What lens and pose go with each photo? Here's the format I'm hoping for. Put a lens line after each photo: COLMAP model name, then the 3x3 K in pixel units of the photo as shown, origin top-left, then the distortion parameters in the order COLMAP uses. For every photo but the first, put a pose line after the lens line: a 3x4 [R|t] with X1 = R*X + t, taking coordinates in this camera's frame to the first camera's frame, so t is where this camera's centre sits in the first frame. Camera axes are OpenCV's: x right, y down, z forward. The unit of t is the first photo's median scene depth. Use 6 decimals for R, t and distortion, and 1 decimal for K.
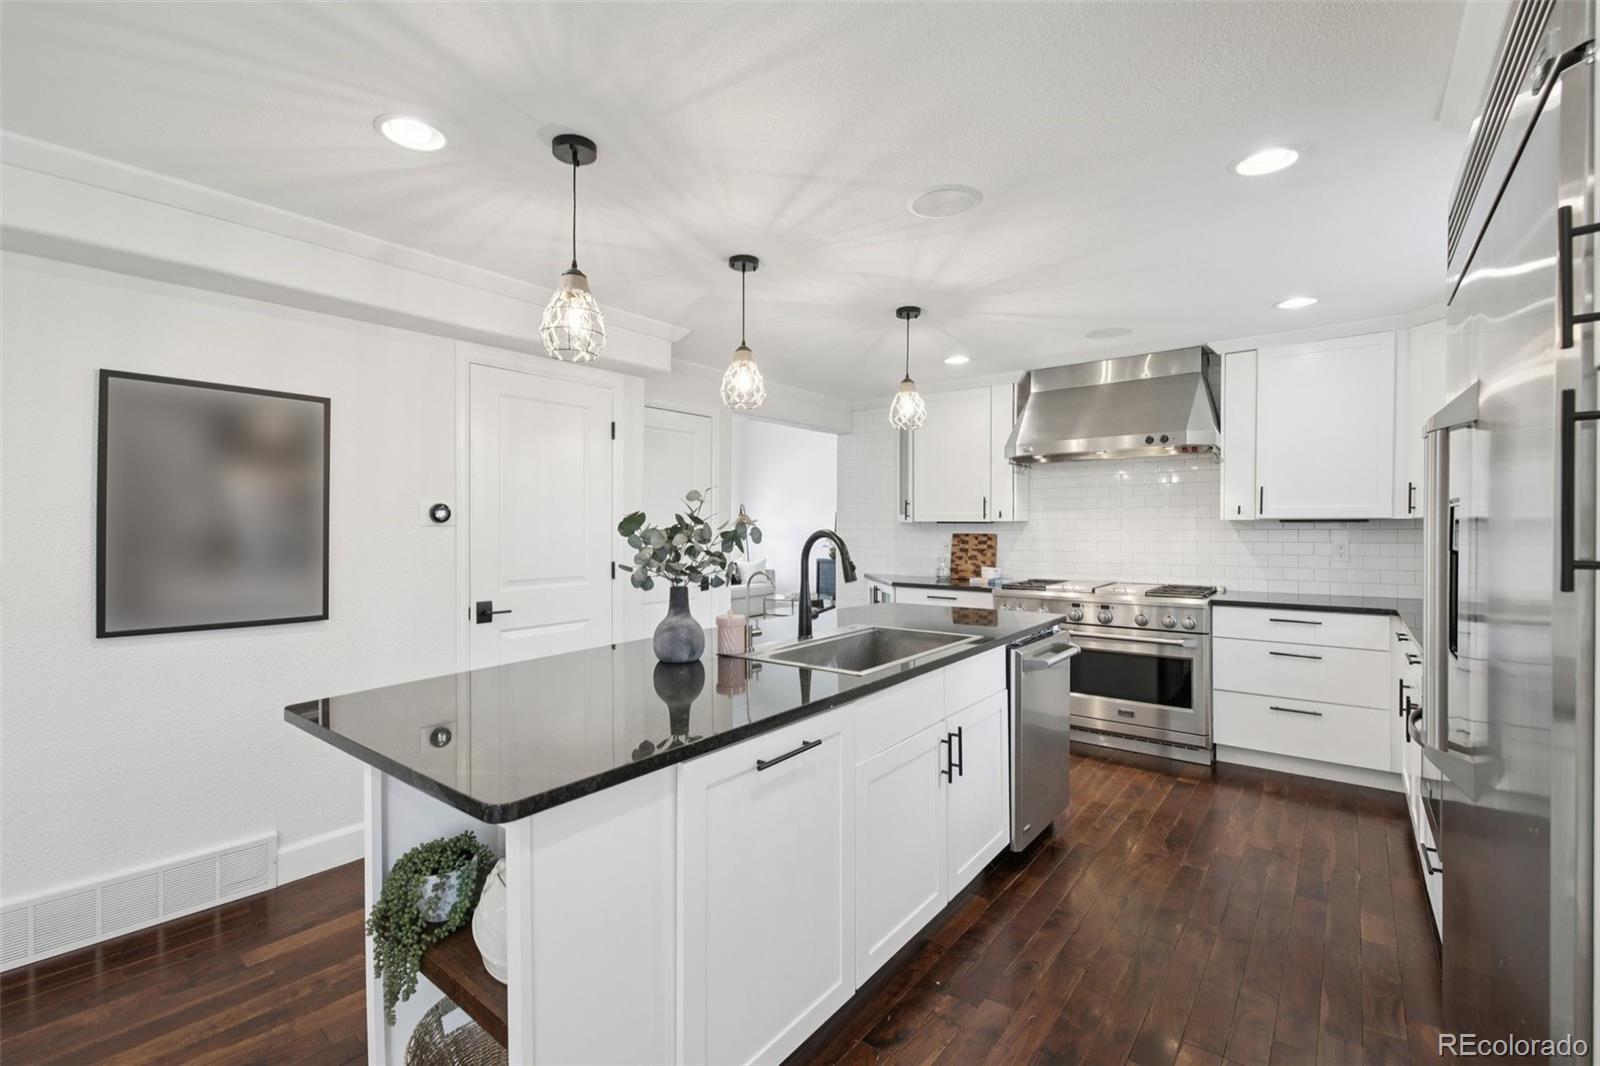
lens RADIAL K [[695.8, 0, 792.1], [0, 695.8, 528.3], [0, 0, 1]] dist [-0.003168, -0.000377]
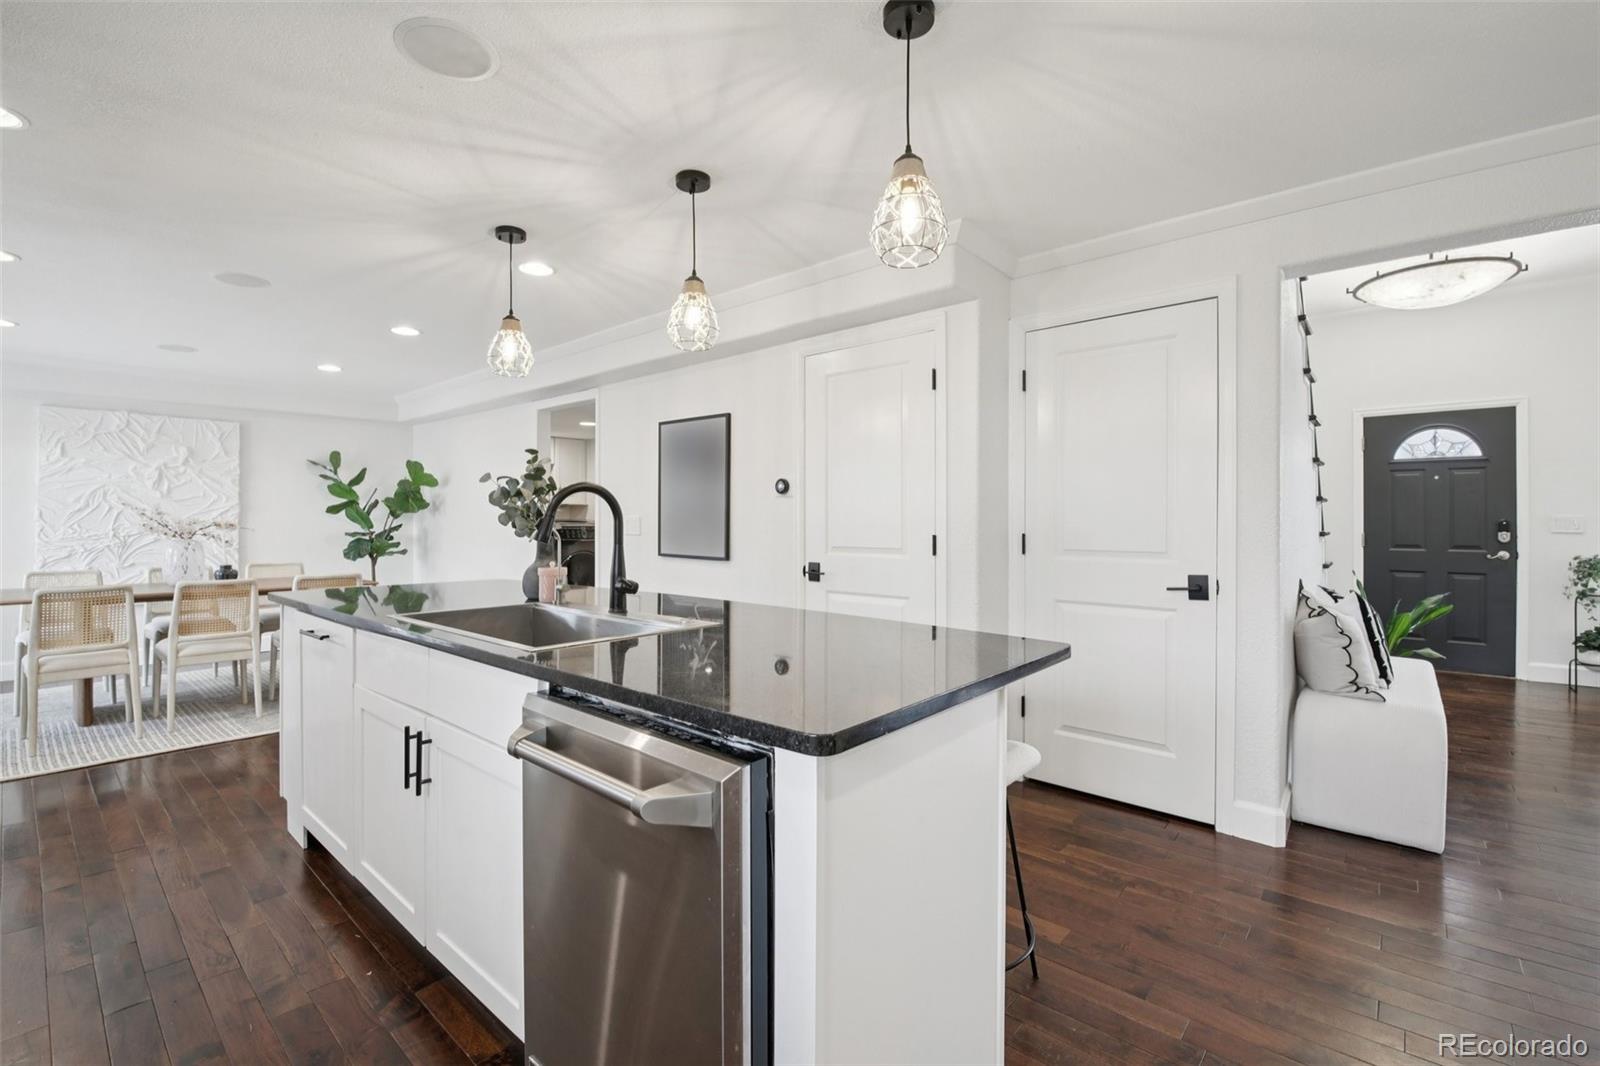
lens RADIAL K [[695.8, 0, 792.1], [0, 695.8, 528.3], [0, 0, 1]] dist [-0.003168, -0.000377]
pose [[-0.036918, 0.010675, -0.999261, 0.560690], [-0.005289, 0.999927, 0.010877, 0.030042], [0.999304, 0.005687, -0.036859, 0.809491]]
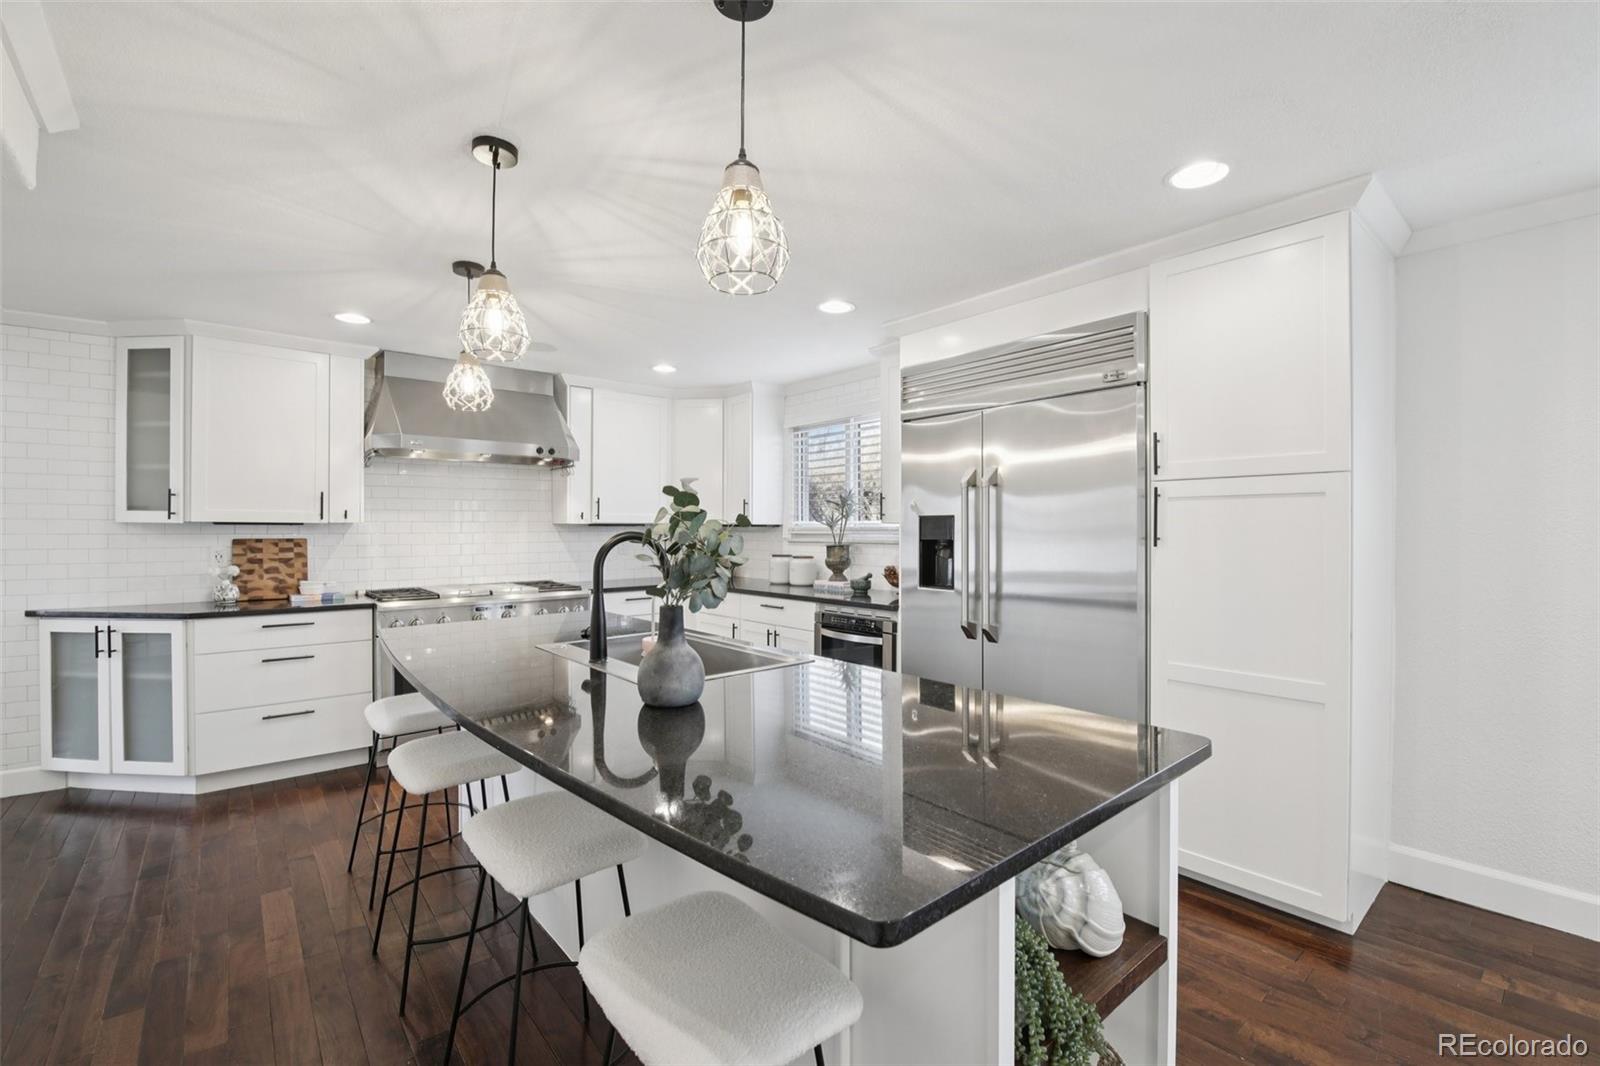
lens RADIAL K [[695.8, 0, 792.1], [0, 695.8, 528.3], [0, 0, 1]] dist [-0.003168, -0.000377]
pose [[0.182760, 0.002184, 0.983155, -0.491638], [0.004227, 0.999987, -0.003007, 0.001606], [-0.983148, 0.004705, 0.182748, 0.400902]]
